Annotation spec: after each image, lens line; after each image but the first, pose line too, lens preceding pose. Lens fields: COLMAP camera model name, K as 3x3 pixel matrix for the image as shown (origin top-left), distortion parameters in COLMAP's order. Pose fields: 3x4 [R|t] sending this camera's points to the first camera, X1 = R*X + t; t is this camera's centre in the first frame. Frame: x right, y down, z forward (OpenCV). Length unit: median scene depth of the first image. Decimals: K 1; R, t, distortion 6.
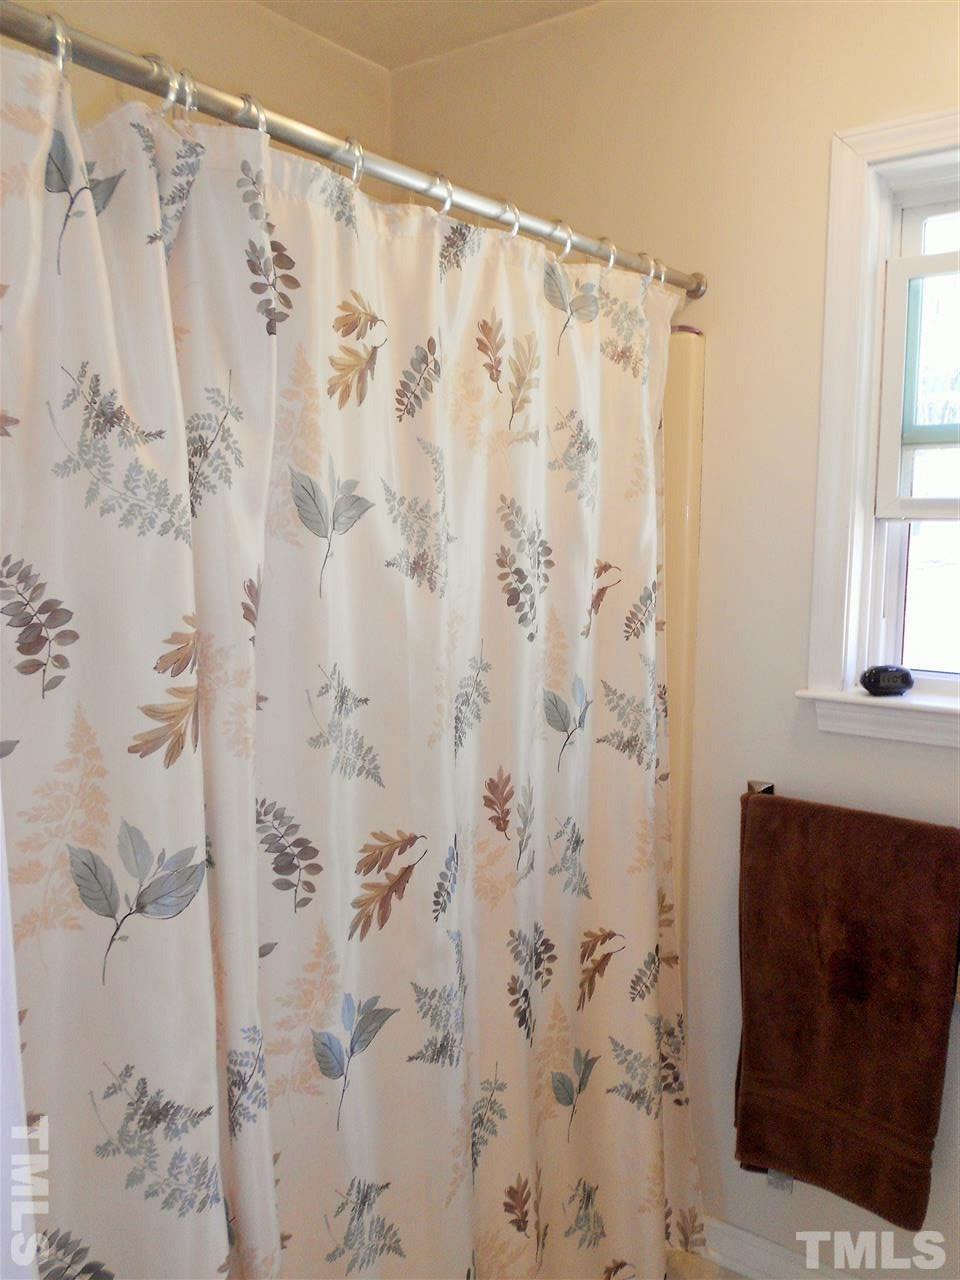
lens RADIAL K [[1000.2, 0, 482.2], [0, 1000.2, 638.1], [0, 0, 1]] dist [0.010774, -0.004562]
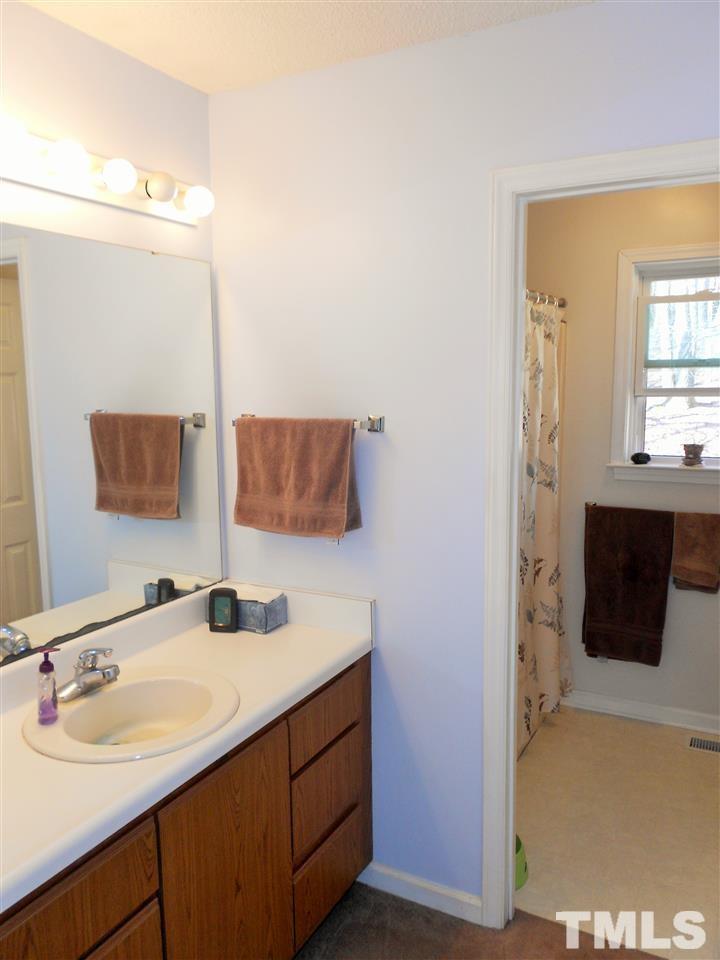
lens RADIAL K [[750.1, 0, 358.8], [0, 750.1, 481.4], [0, 0, 1]] dist [0.010774, -0.004562]
pose [[0.991529, -0.025945, 0.127265, -0.571370], [0.025271, 0.999657, 0.006914, 0.070570], [-0.127401, -0.003639, 0.991845, -0.839068]]
